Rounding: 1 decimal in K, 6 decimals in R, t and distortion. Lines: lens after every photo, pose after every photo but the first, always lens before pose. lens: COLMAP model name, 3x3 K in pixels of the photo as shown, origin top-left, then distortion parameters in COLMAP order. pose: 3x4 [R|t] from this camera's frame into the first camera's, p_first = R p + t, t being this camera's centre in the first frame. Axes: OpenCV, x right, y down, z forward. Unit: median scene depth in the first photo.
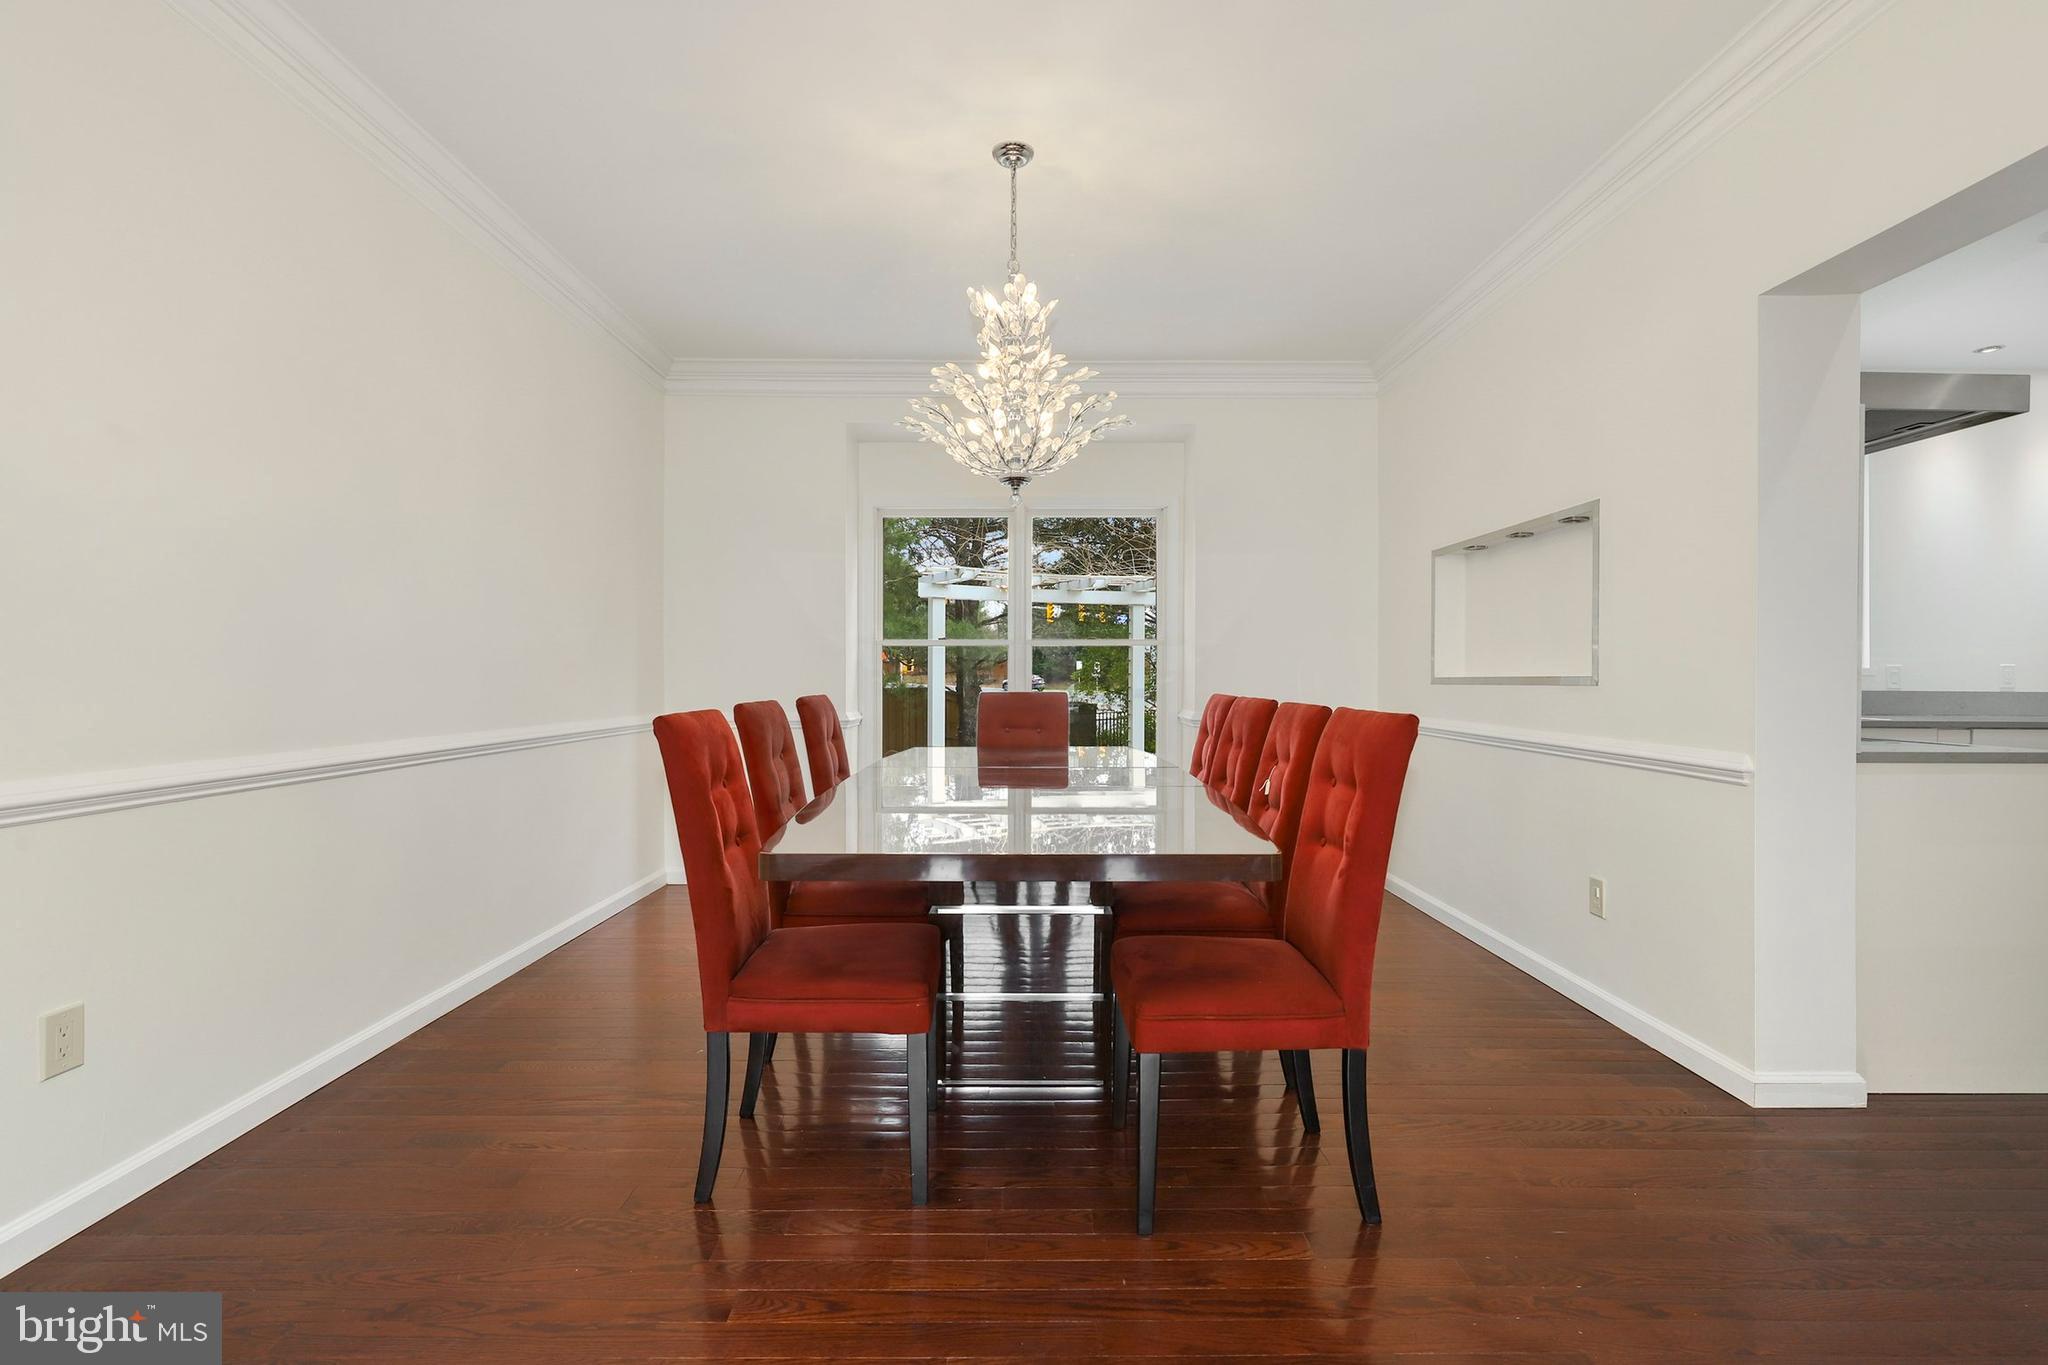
lens RADIAL K [[935.2, 0, 1022.6], [0, 935.2, 683.6], [0, 0, 1]] dist [0.013236, 0.000060]
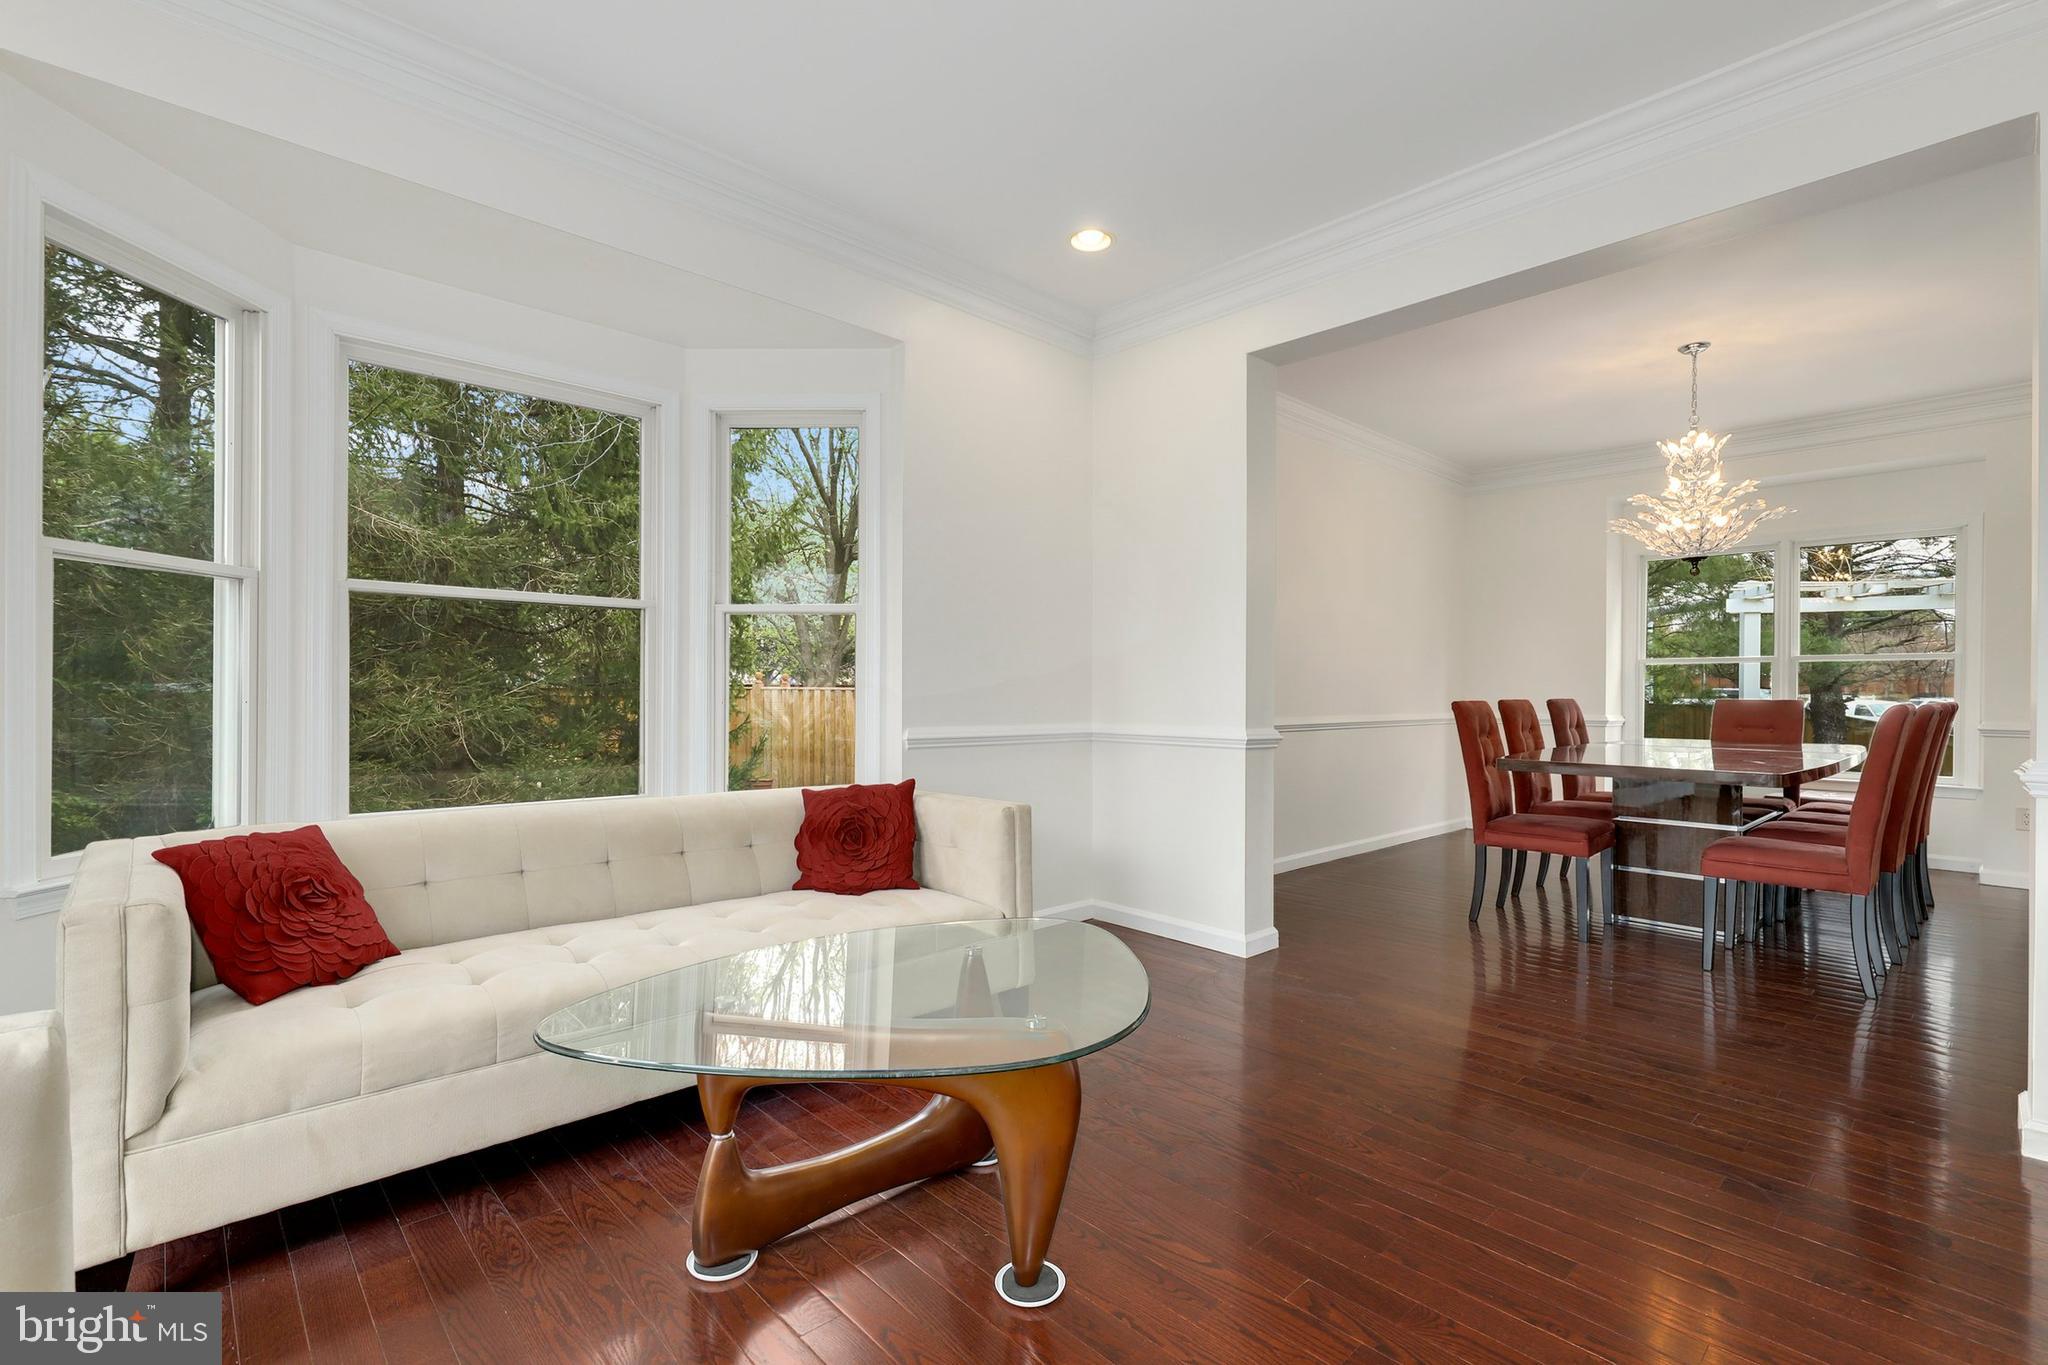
lens RADIAL K [[935.2, 0, 1017.6], [0, 935.2, 694.5], [0, 0, 1]] dist [0.013236, 0.000060]
pose [[0.687759, 0.003202, -0.725932, 0.356772], [-0.011912, 0.999905, -0.006875, 0.035037], [0.725842, 0.013376, 0.687732, -0.887006]]
